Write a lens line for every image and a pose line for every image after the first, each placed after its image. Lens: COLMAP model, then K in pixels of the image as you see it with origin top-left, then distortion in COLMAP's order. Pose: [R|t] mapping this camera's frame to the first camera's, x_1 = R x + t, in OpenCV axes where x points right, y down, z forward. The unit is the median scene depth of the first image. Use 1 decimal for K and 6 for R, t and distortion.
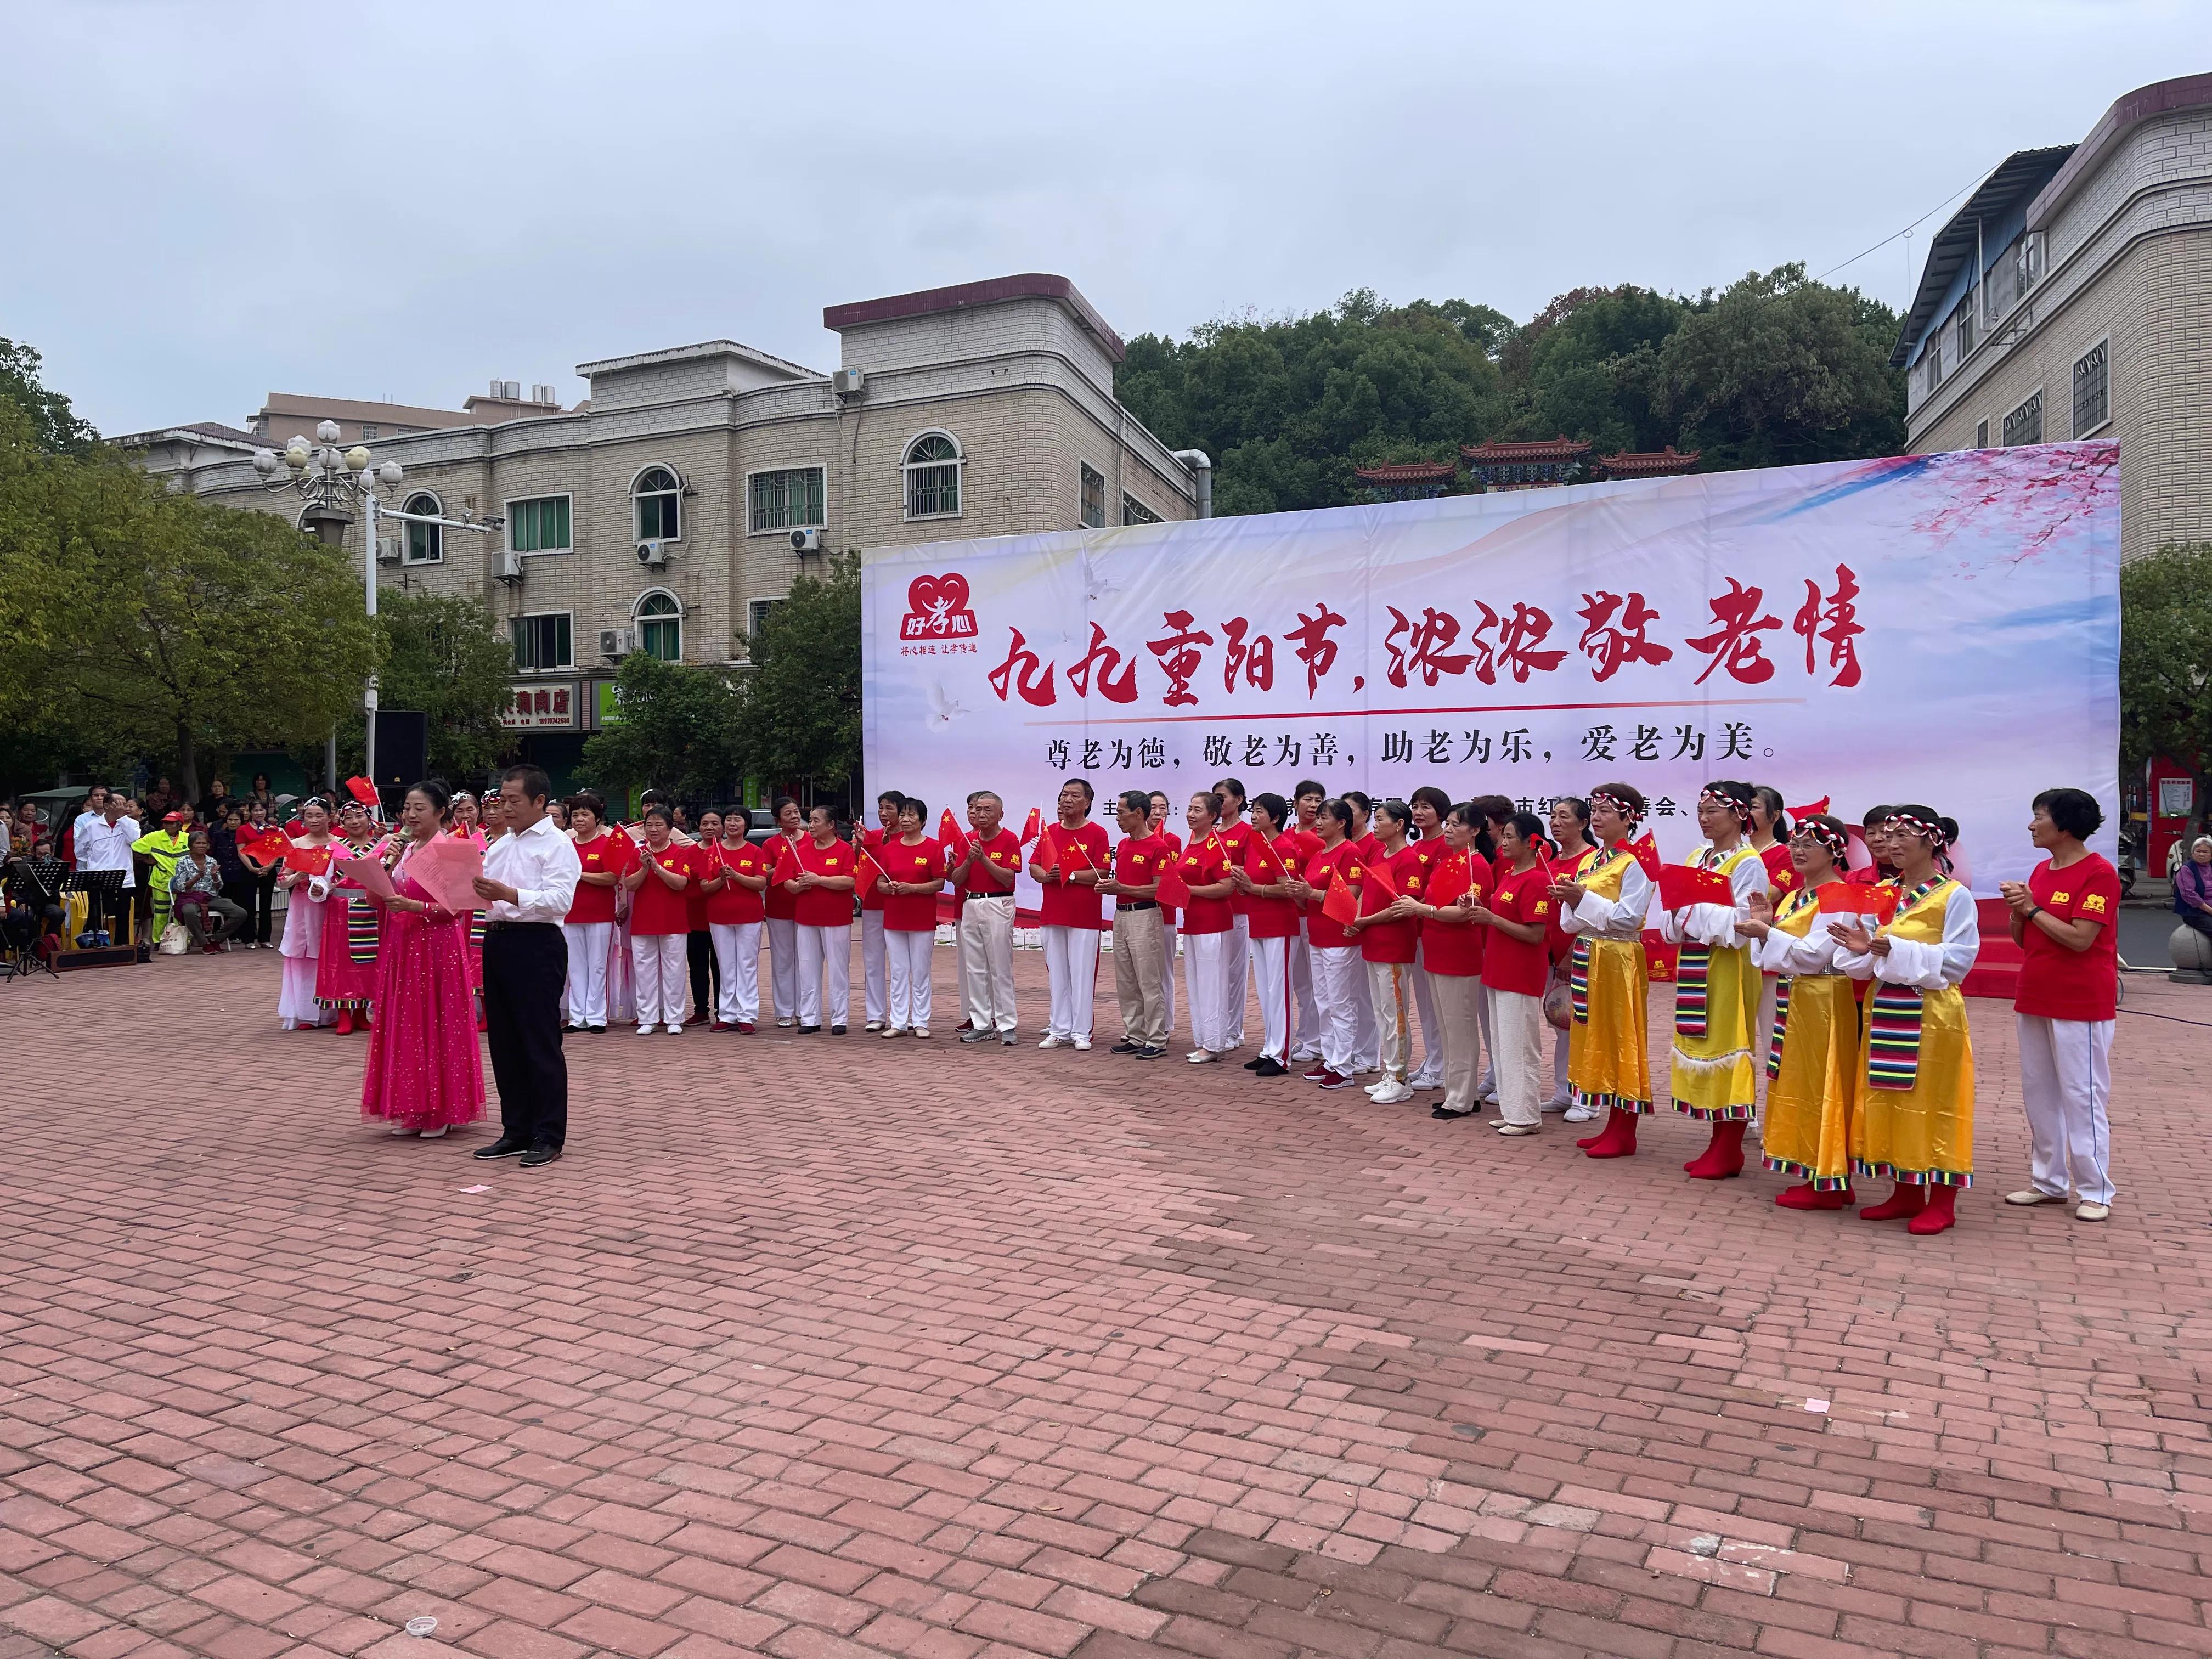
lens RADIAL K [[1670.7, 0, 1103.7], [0, 1670.7, 838.0], [0, 0, 1]] dist [0.078481, -0.114260]
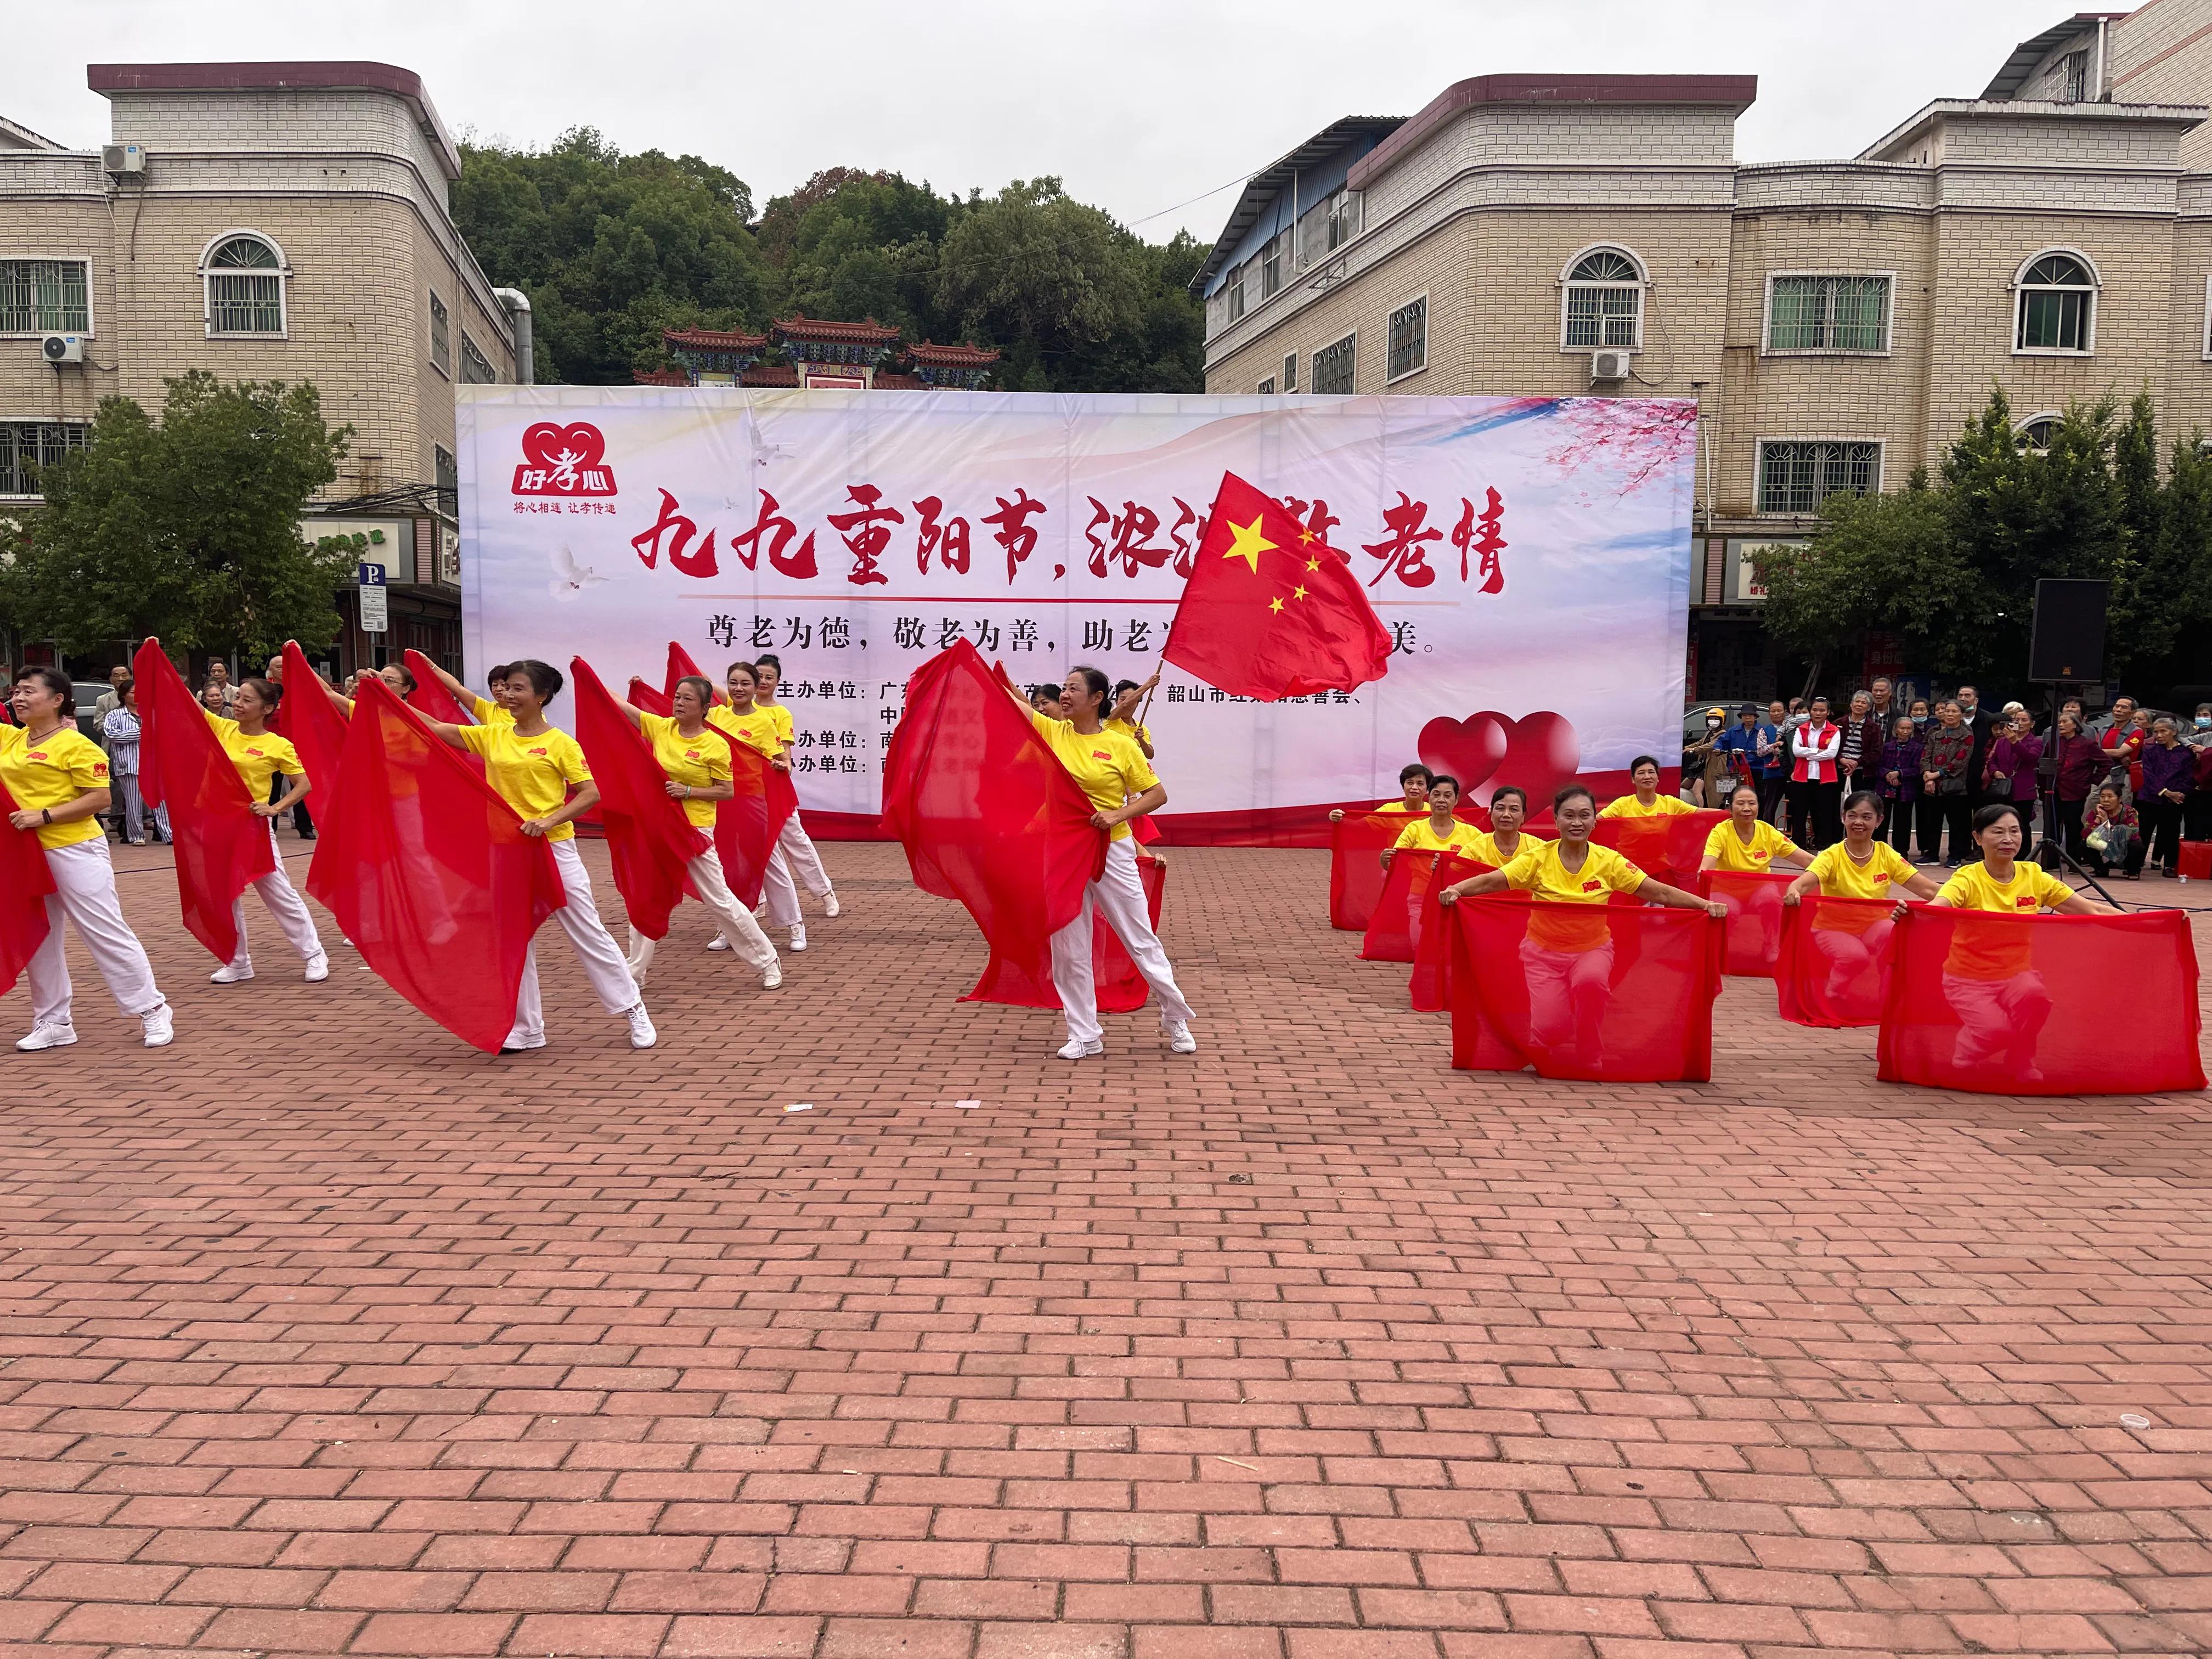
lens RADIAL K [[1678.8, 0, 1119.5], [0, 1678.8, 844.2], [0, 0, 1]] dist [0.073659, -0.097163]
pose [[0.888340, -0.031179, 0.458126, -0.121767], [-0.002624, 0.997331, 0.072963, -0.000372], [-0.459178, -0.066018, 0.885888, 0.025938]]
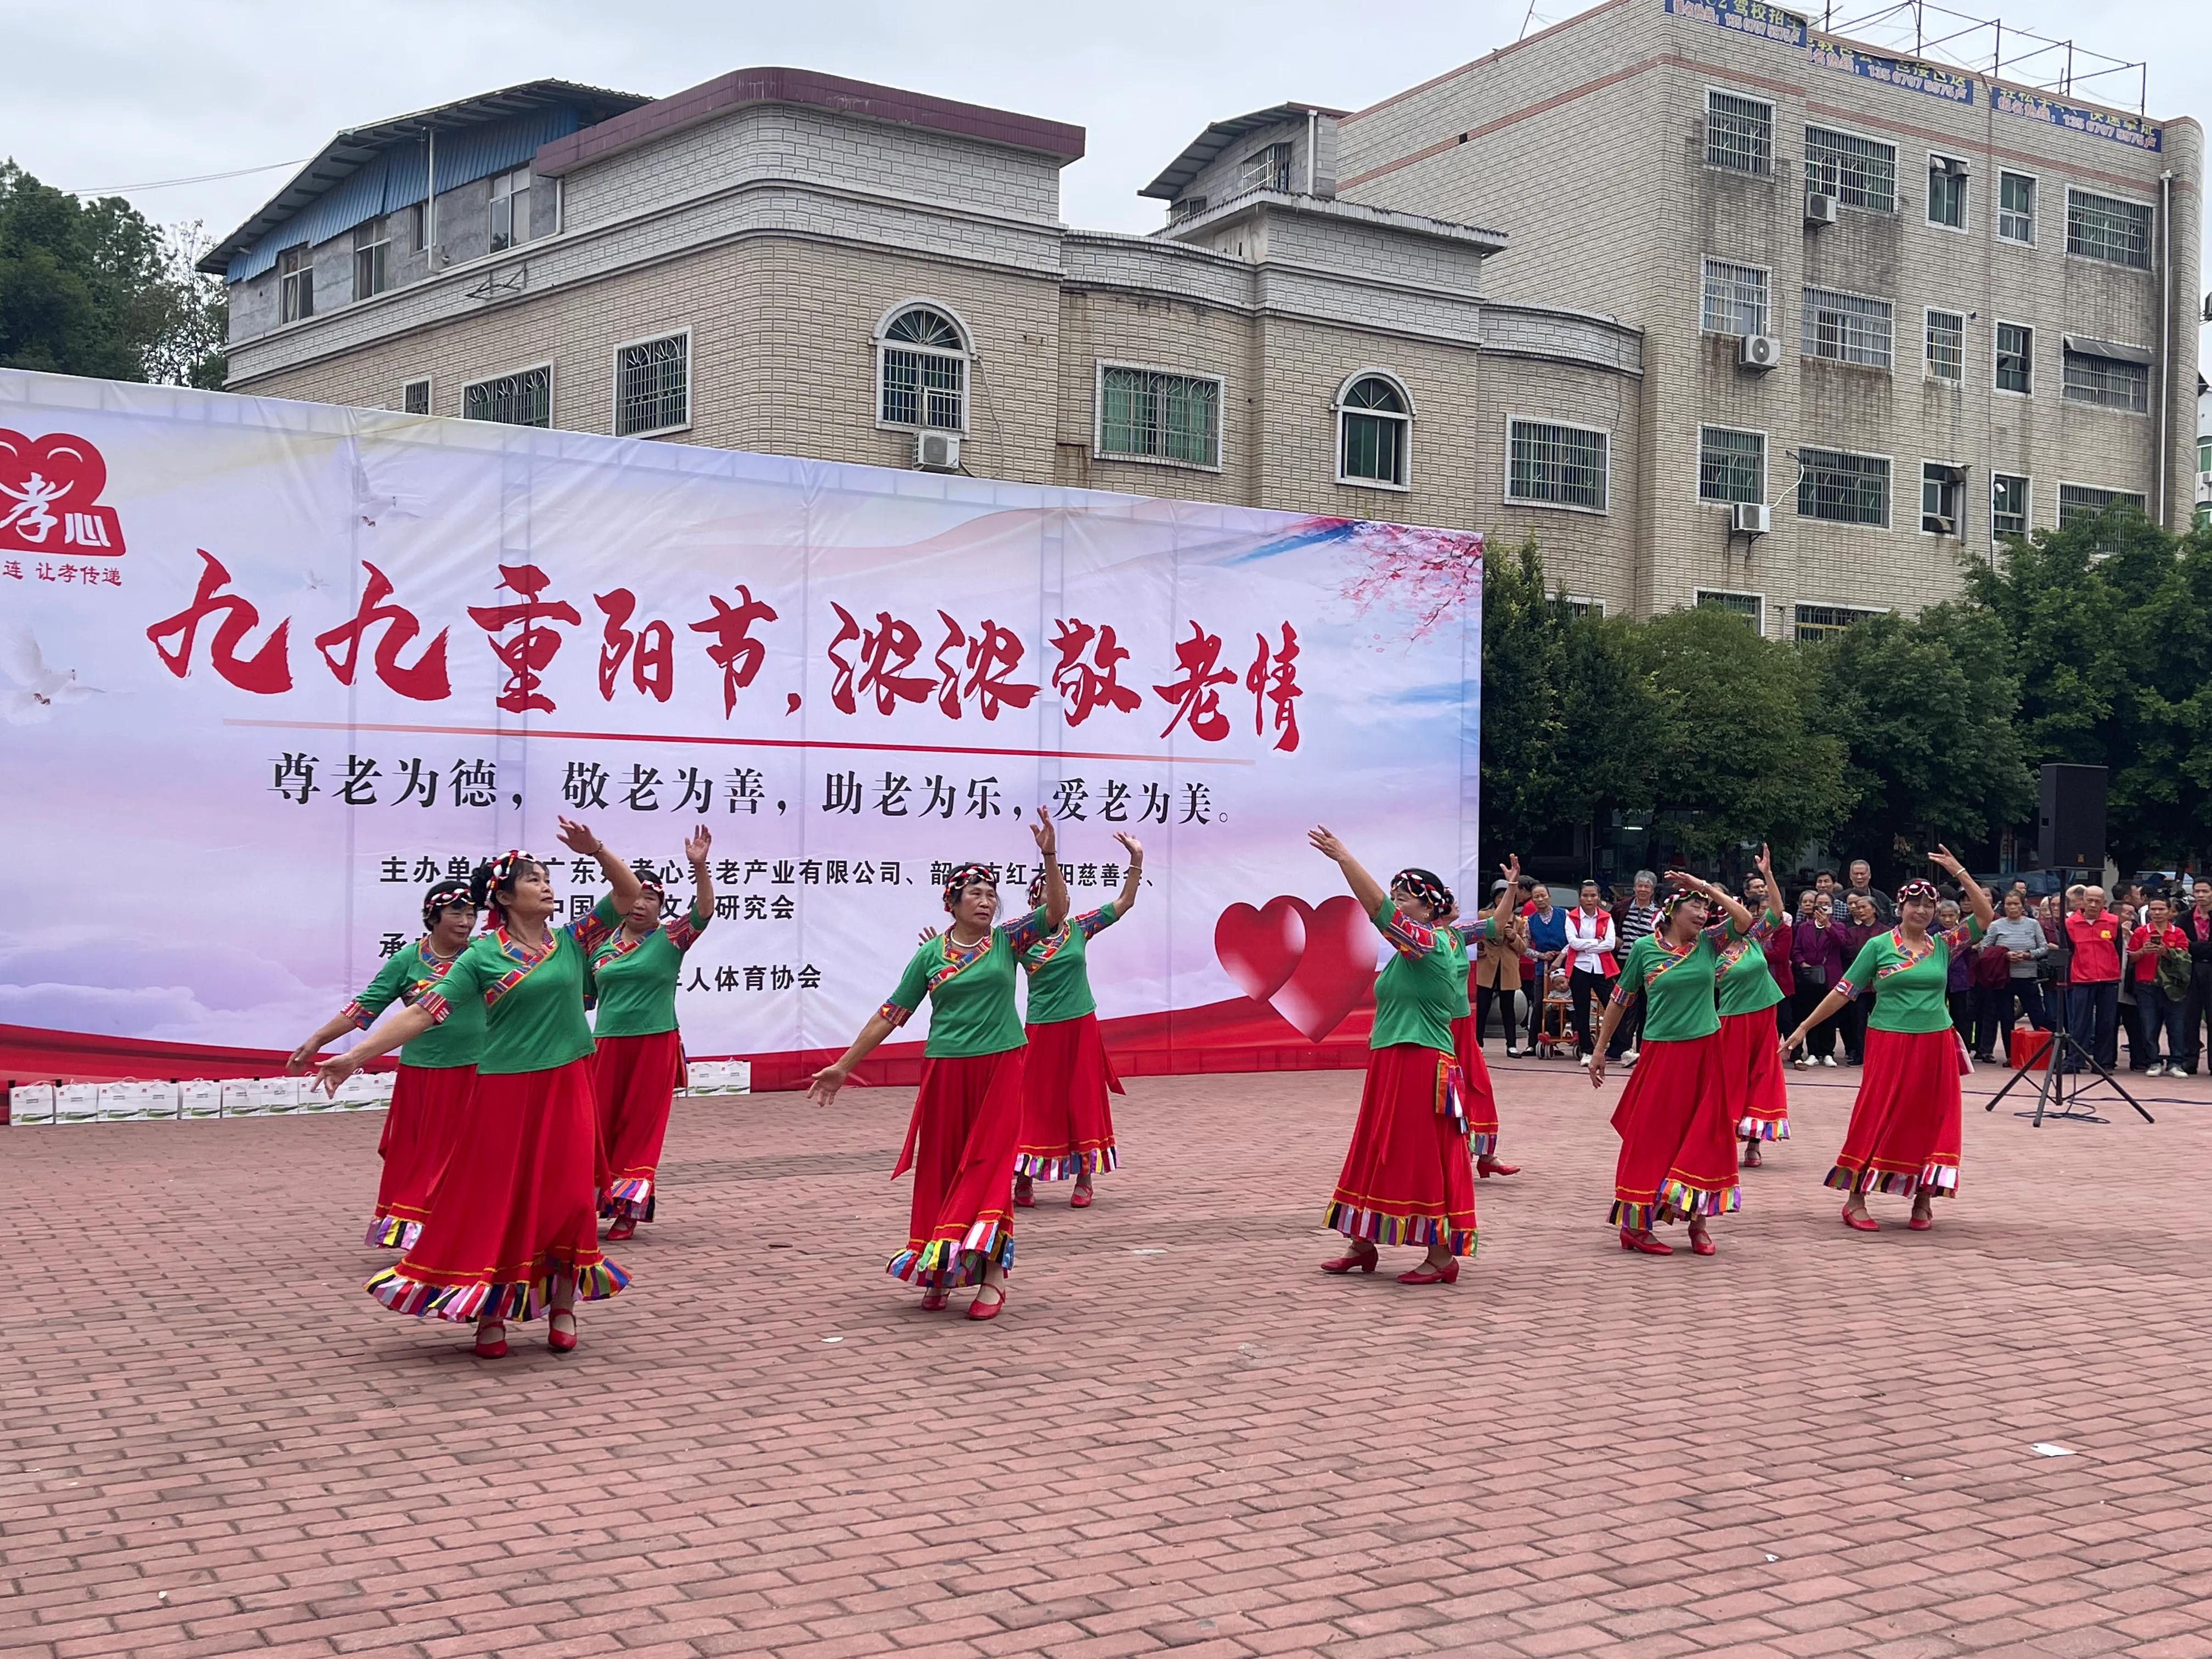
lens RADIAL K [[2311.3, 0, 1112.2], [0, 2311.3, 845.6], [0, 0, 1]] dist [0.127381, -0.413064]
pose [[0.524741, 0.014137, 0.851145, -0.263861], [0.002810, 0.999828, -0.018339, -0.004814], [-0.851257, 0.012015, 0.524611, 0.149209]]
